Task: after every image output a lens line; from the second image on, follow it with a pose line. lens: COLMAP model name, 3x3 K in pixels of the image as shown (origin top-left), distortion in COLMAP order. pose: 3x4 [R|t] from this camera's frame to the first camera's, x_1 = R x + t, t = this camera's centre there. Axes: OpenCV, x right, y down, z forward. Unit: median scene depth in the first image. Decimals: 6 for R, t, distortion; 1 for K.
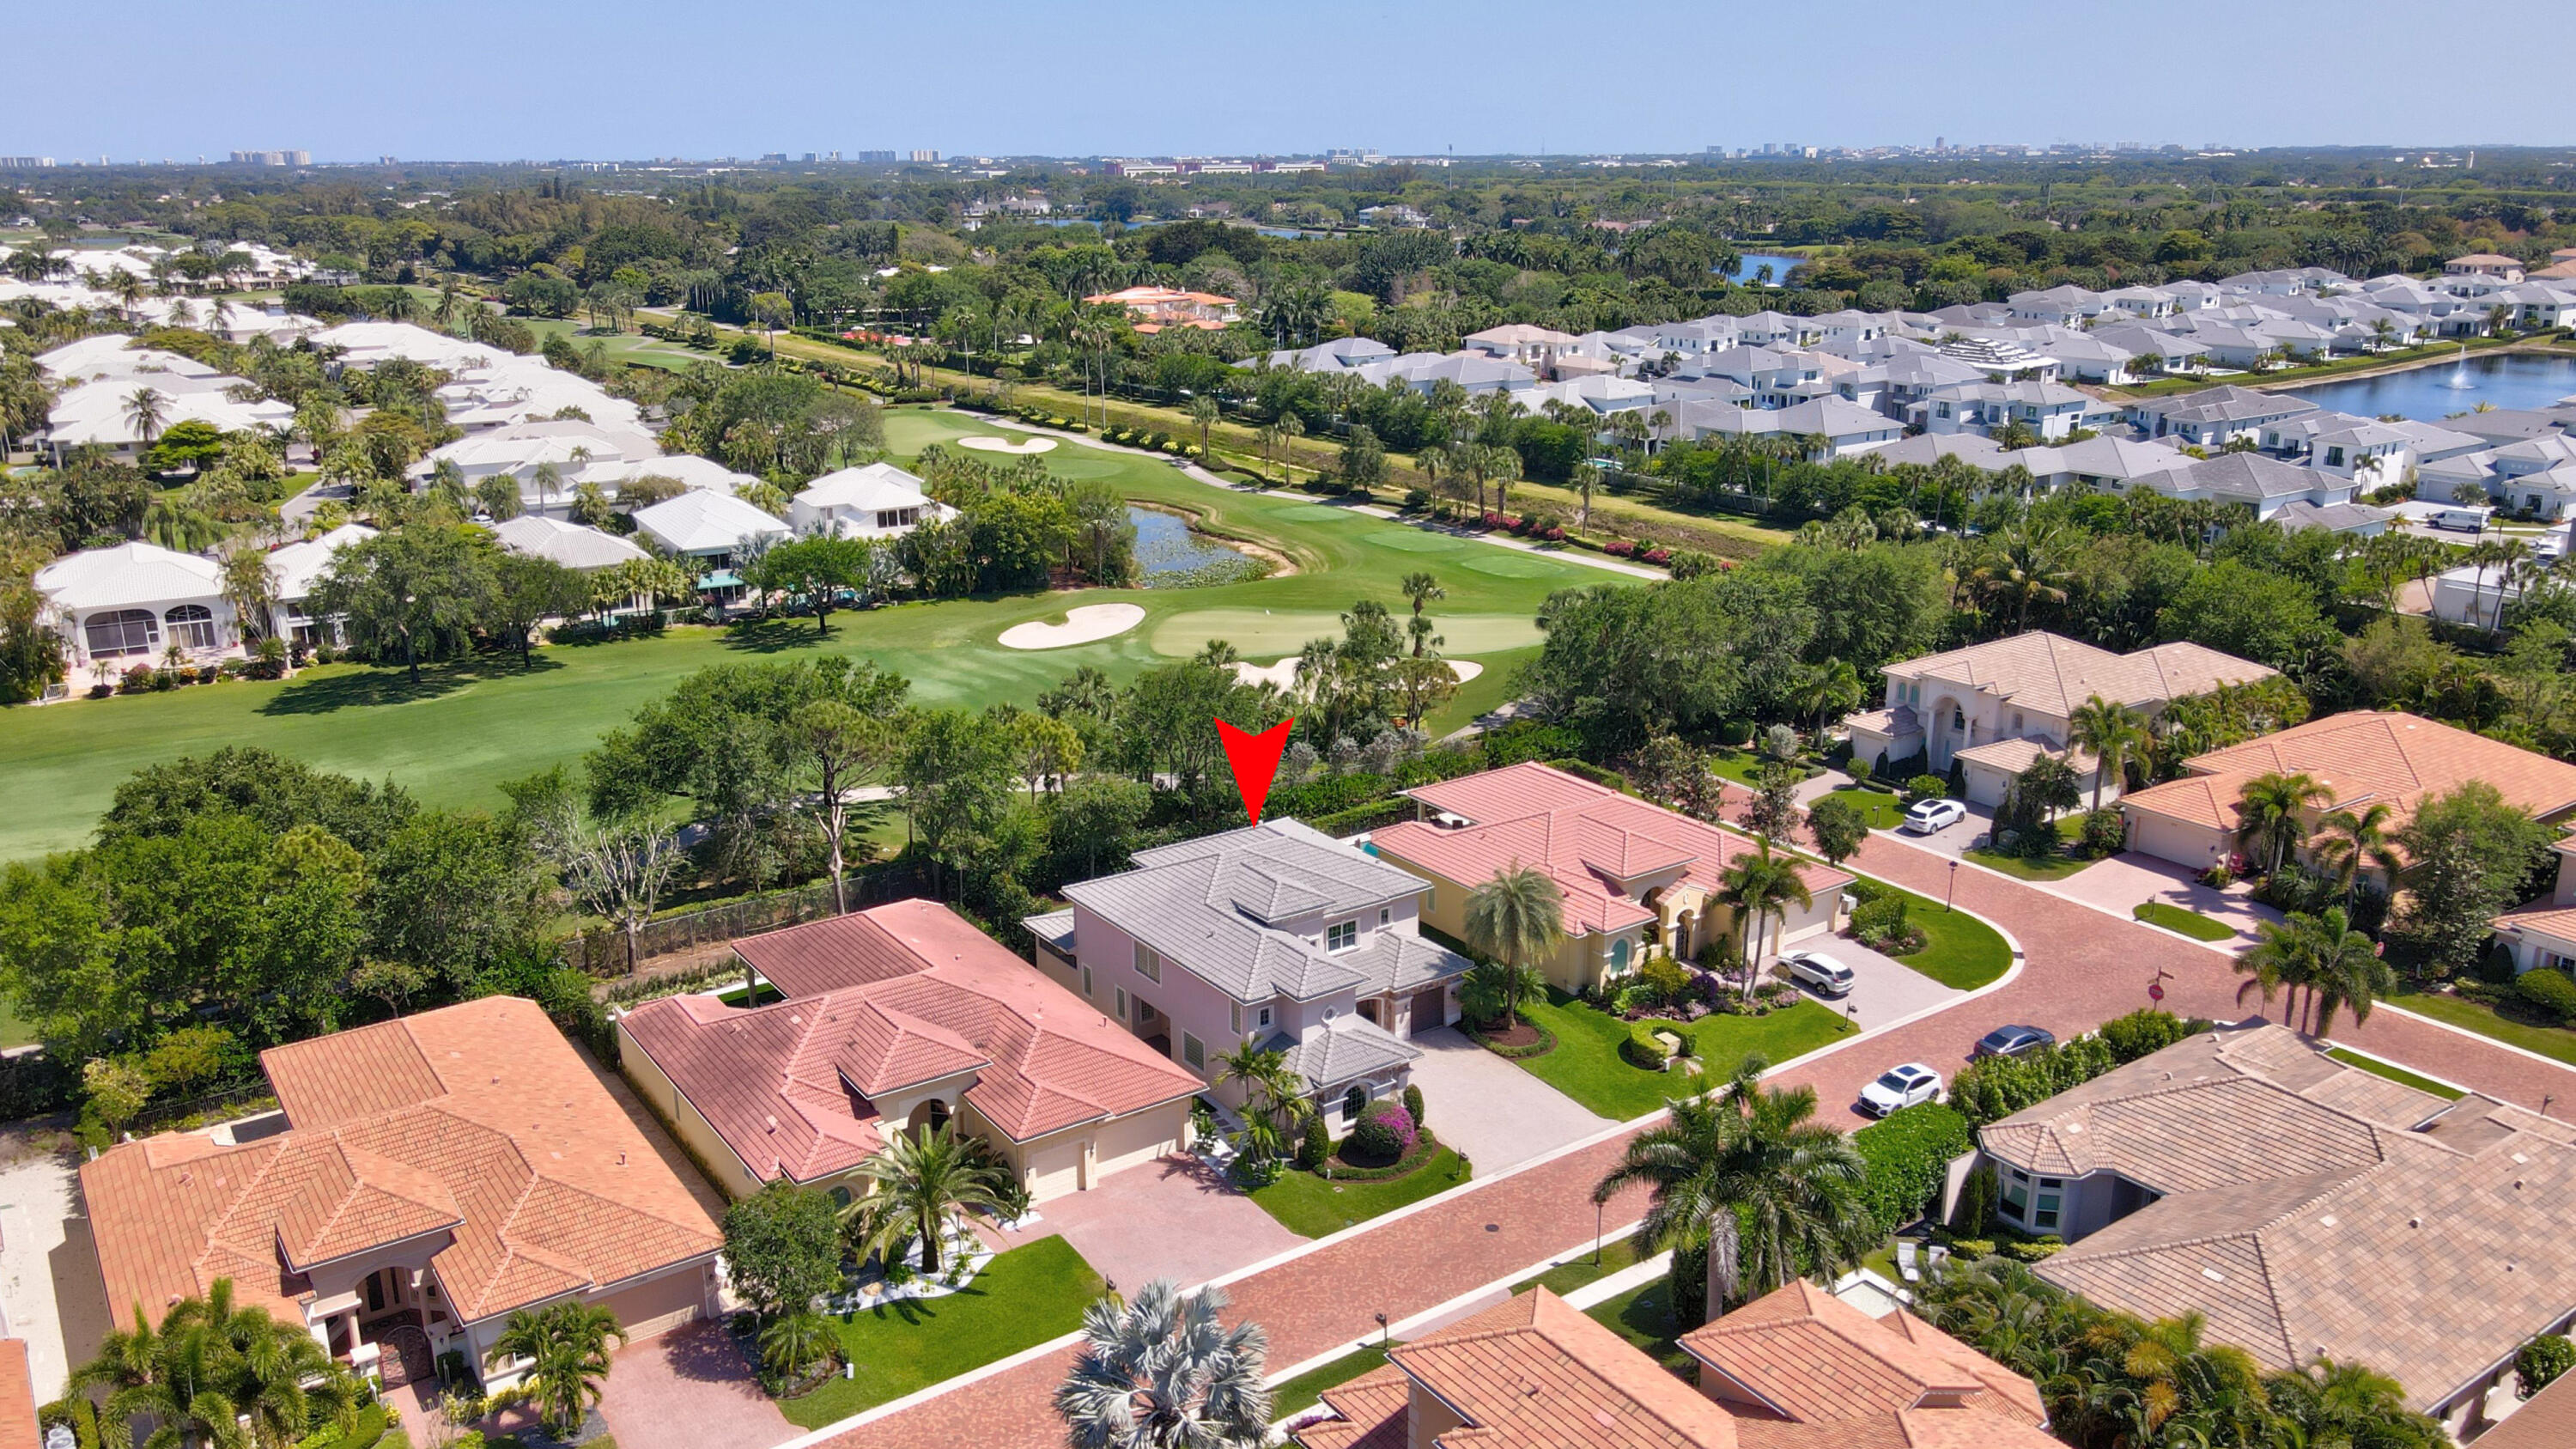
lens RADIAL K [[1943.4, 0, 1293.1], [0, 1943.4, 715.1], [0, 0, 1]] dist [-0.016563, 0.071158]
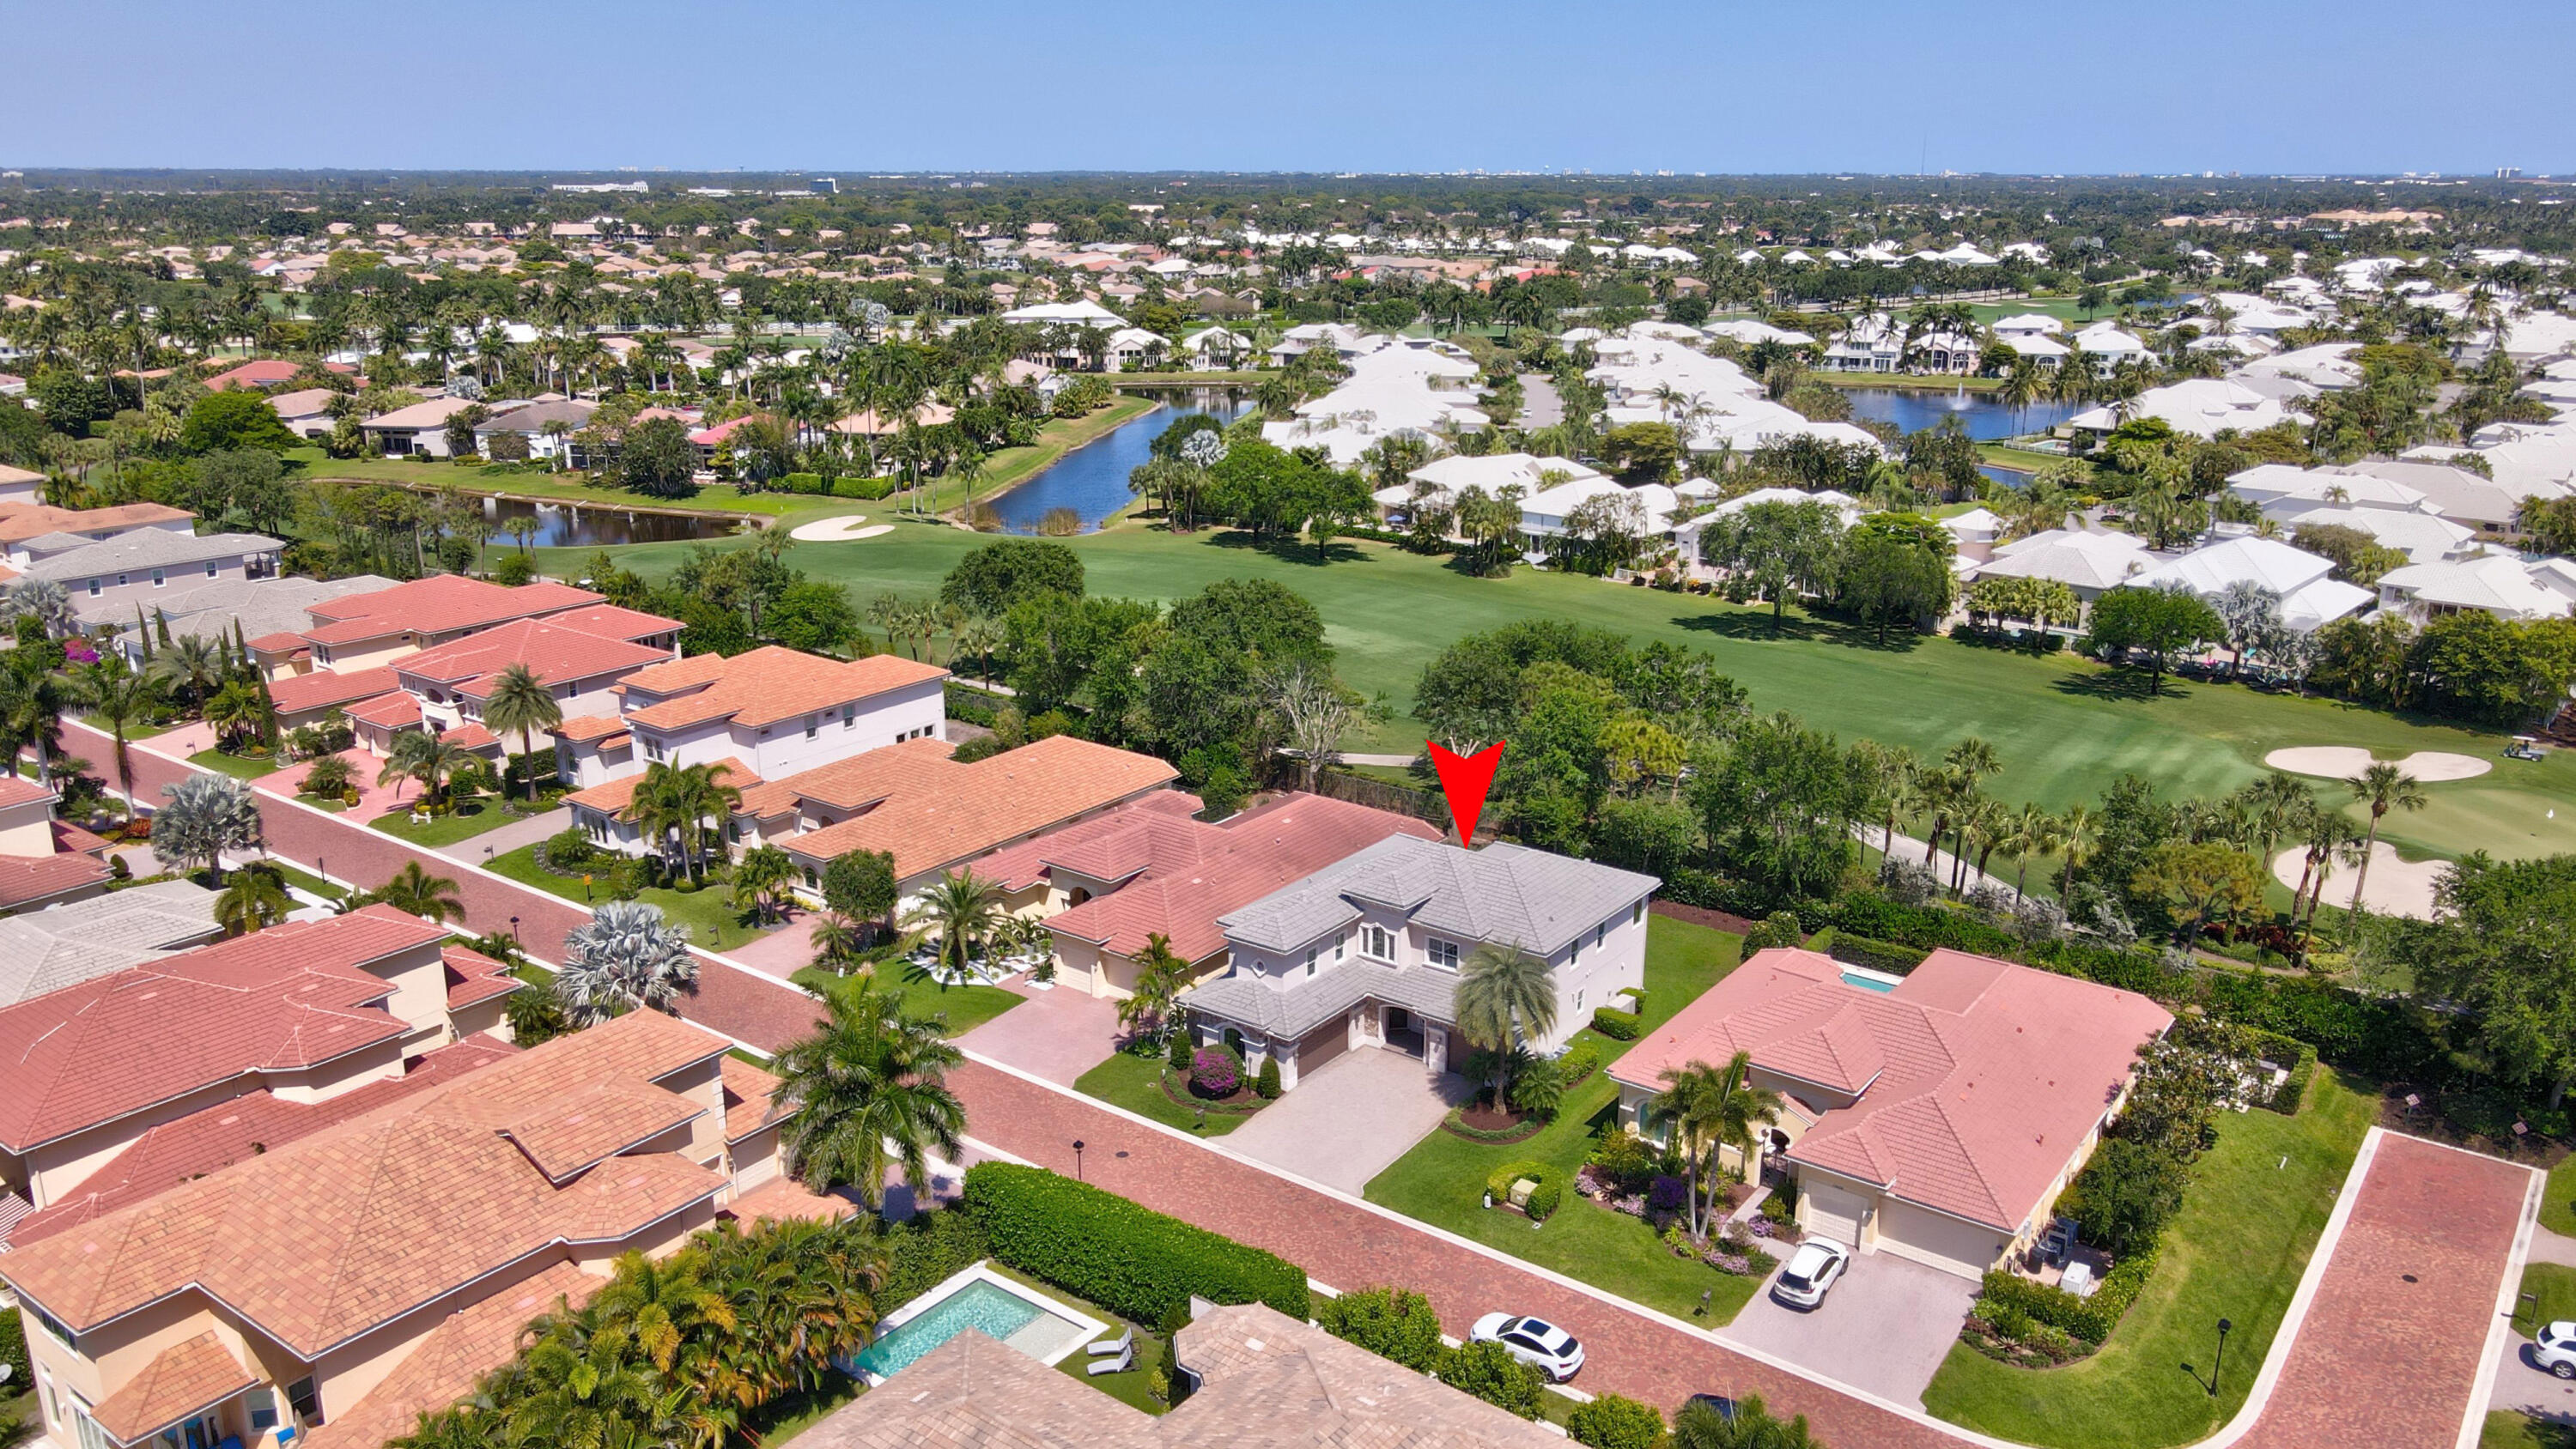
lens RADIAL K [[1942.8, 0, 1293.1], [0, 1942.8, 715.1], [0, 0, 1]] dist [-0.016563, 0.071158]
pose [[0.317798, 0.265261, -0.910297, 0.691418], [-0.269979, 0.945642, 0.181307, -0.130412], [0.908909, 0.188142, 0.372138, 0.399788]]
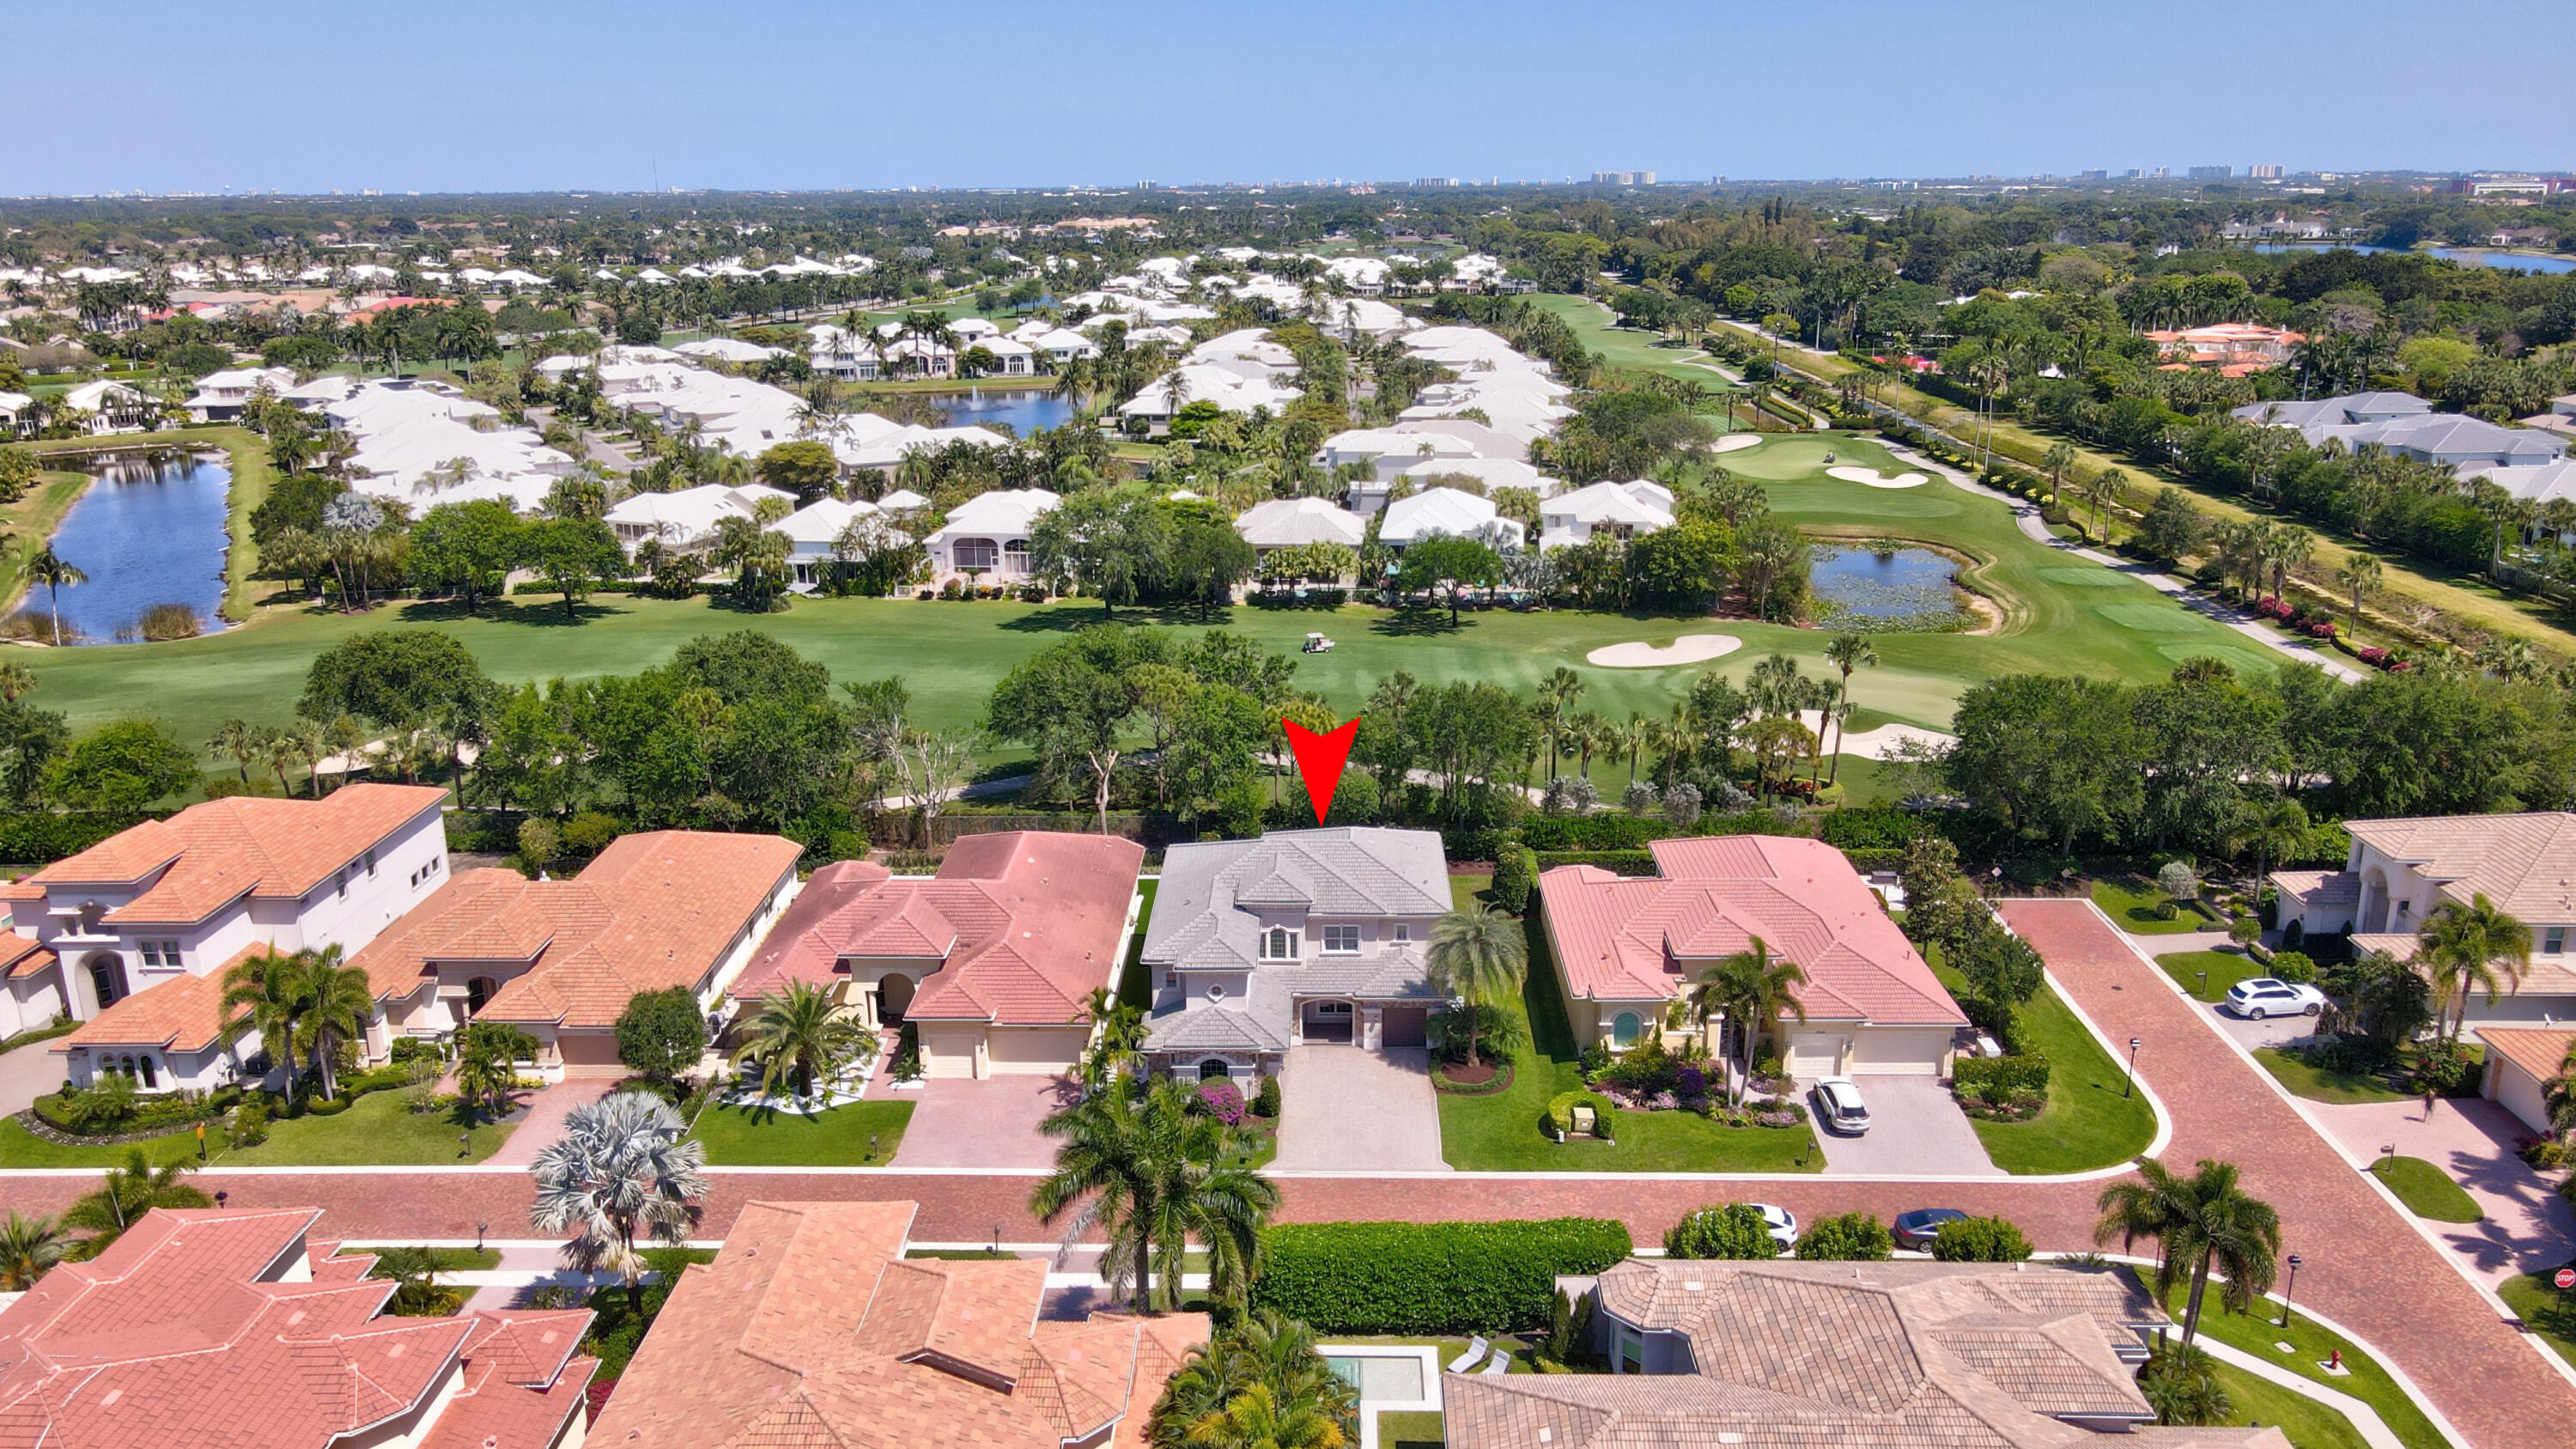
lens RADIAL K [[1943.4, 0, 1293.1], [0, 1943.4, 715.1], [0, 0, 1]] dist [-0.016563, 0.071158]
pose [[0.806764, 0.155870, -0.569944, 0.450488], [-0.160550, 0.986115, 0.042426, -0.035677], [0.568644, 0.057277, 0.820587, 0.084720]]
